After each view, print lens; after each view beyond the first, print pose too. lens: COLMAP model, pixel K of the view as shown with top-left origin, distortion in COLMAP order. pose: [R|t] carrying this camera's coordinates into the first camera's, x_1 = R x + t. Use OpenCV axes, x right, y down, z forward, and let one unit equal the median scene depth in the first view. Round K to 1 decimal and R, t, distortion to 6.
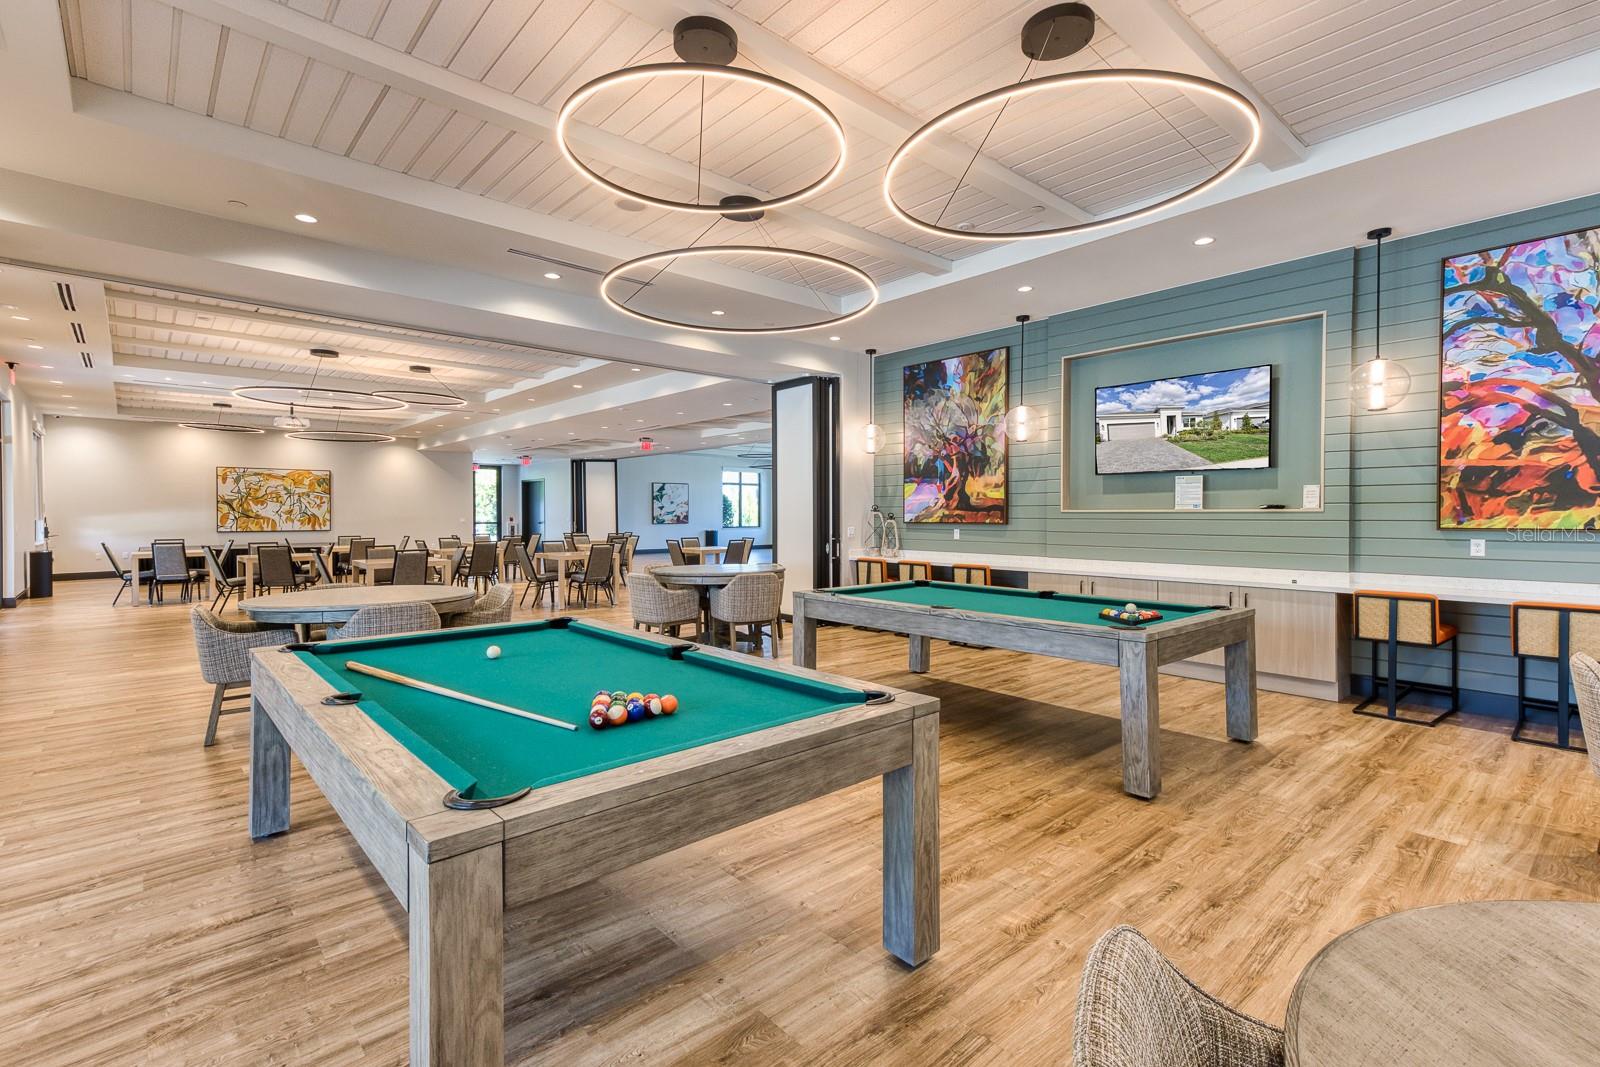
lens RADIAL K [[731.7, 0, 814.3], [0, 731.7, 519.8], [0, 0, 1]] dist [0.042908, 0.000082]
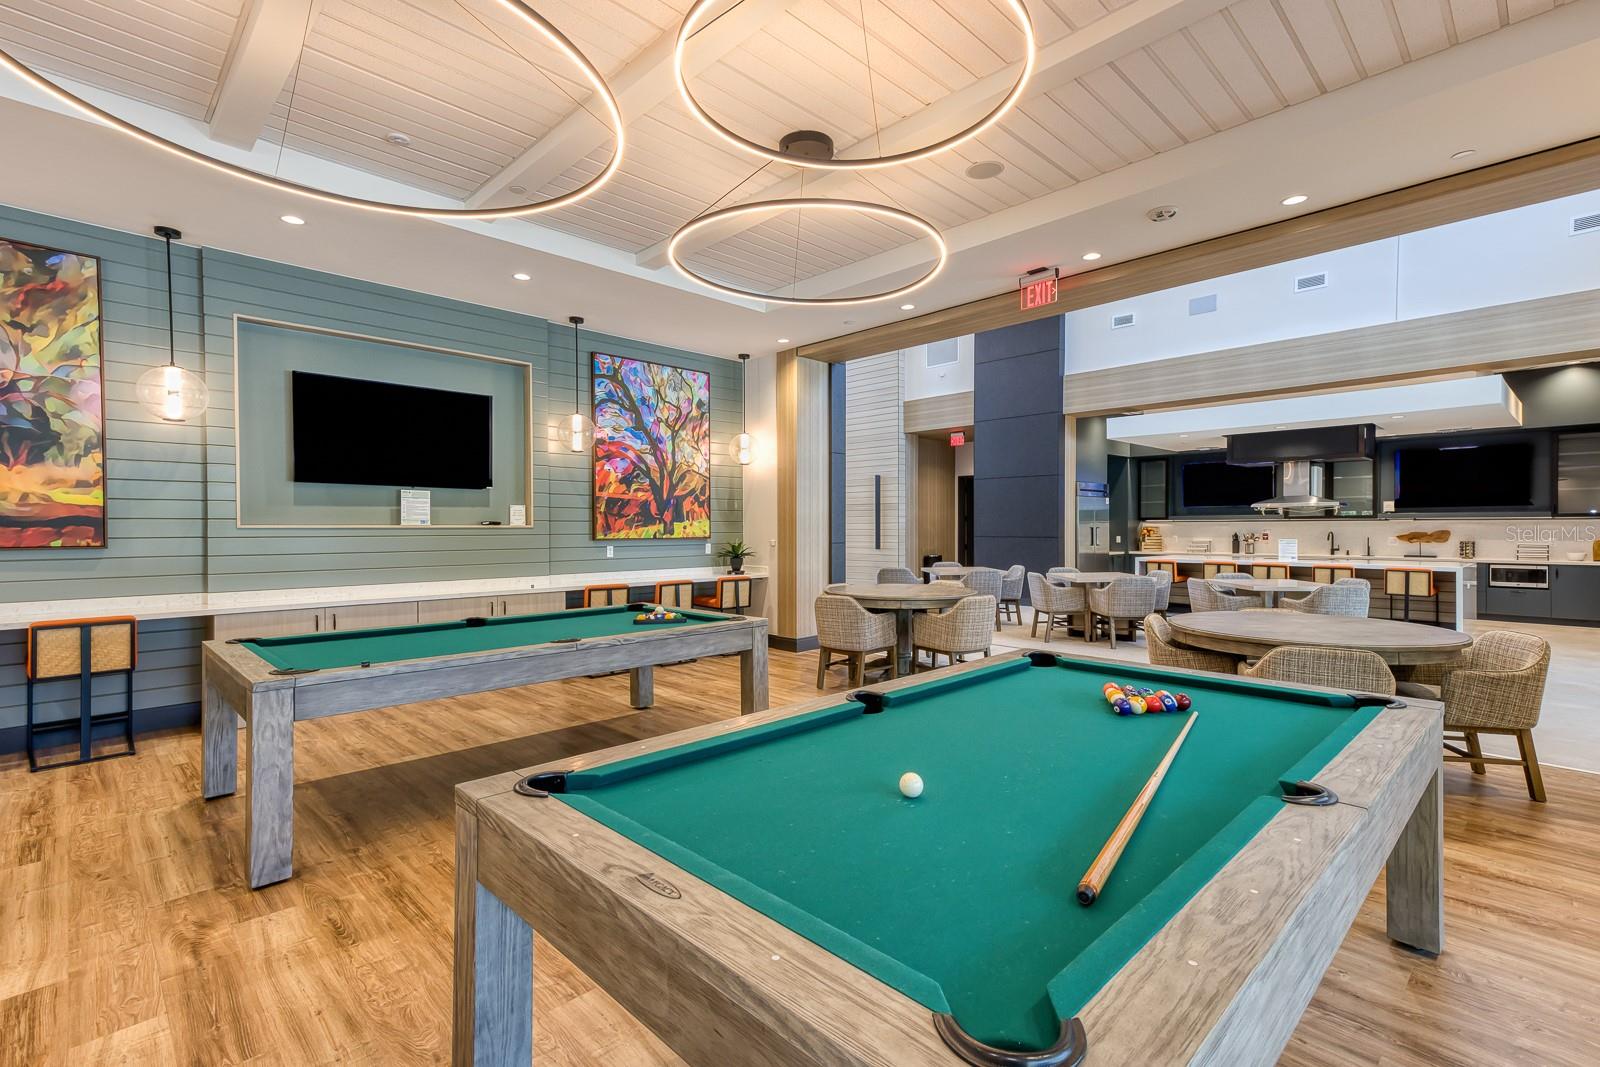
lens RADIAL K [[731.7, 0, 800.0], [0, 731.7, 533.5], [0, 0, 1]] dist [0.043009, -0.000008]
pose [[-0.030267, -0.007091, 0.999517, -0.390845], [0.012335, 0.999896, 0.007468, -0.003673], [-0.999466, 0.012555, -0.030176, 0.439156]]
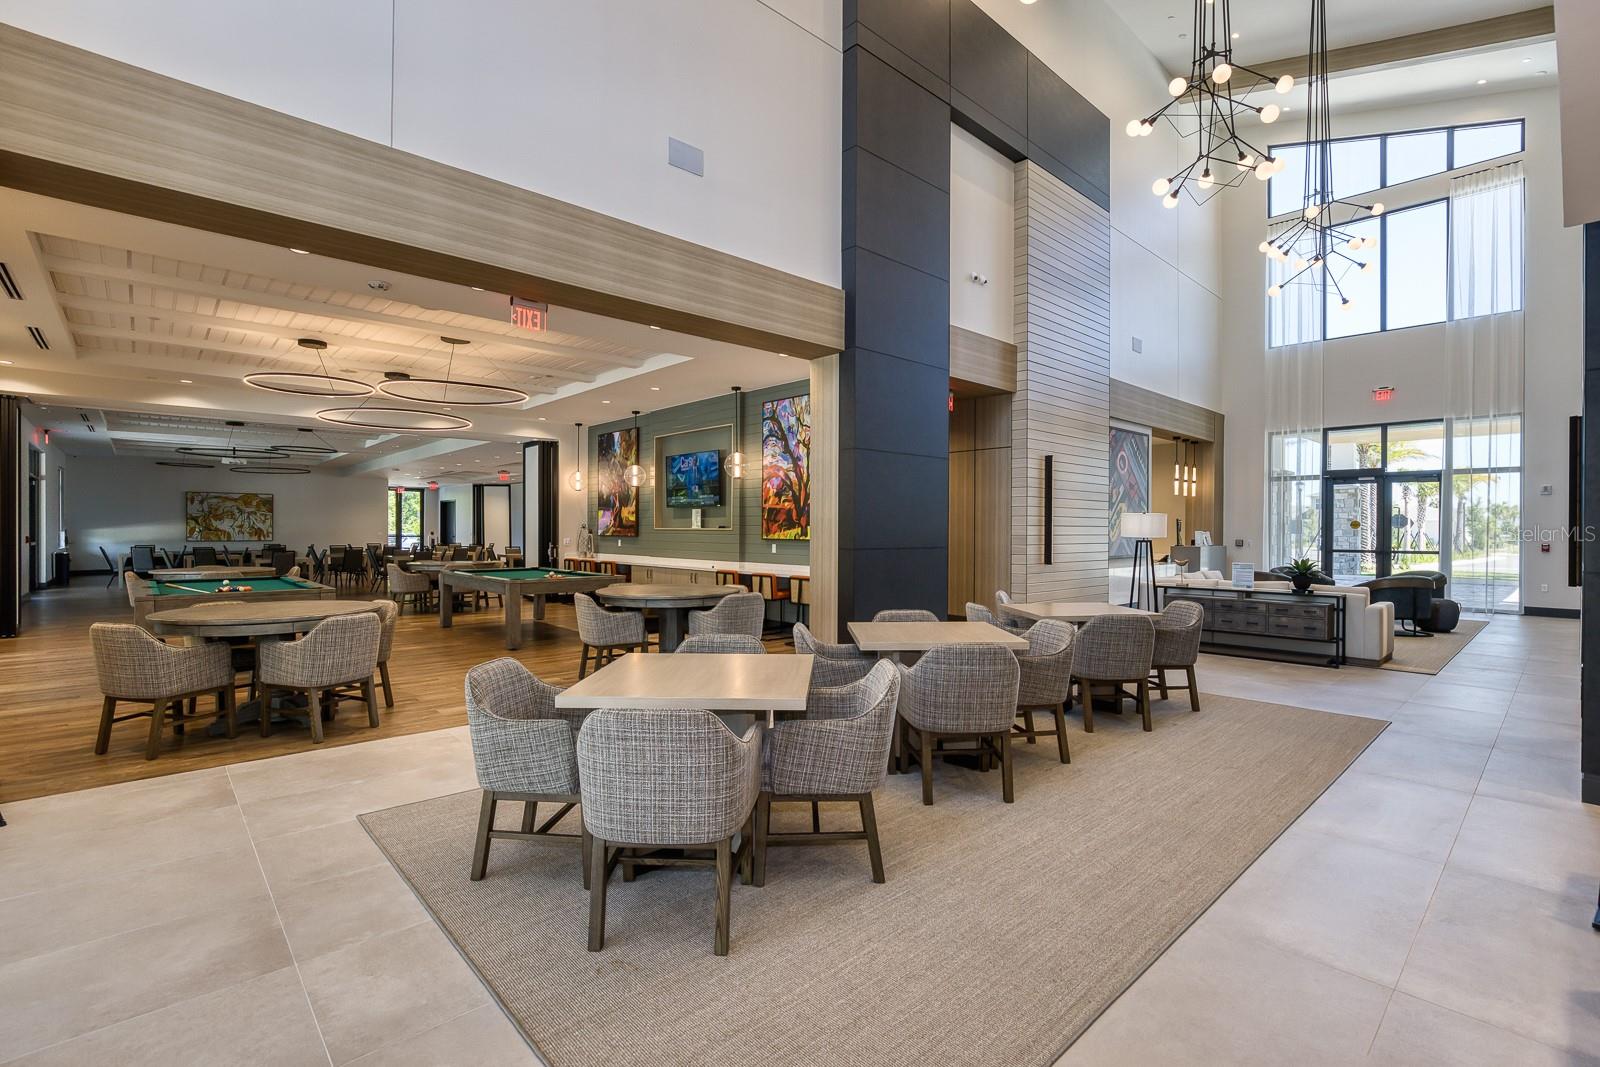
lens RADIAL K [[728.6, 0, 800.0], [0, 728.6, 533.5], [0, 0, 1]] dist [-0.001256, 0.000015]
pose [[0.999986, 0.005210, -0.000875, 0.624829], [-0.005213, 0.999982, -0.002972, 0.001648], [0.000860, 0.002977, 0.999995, -0.609457]]
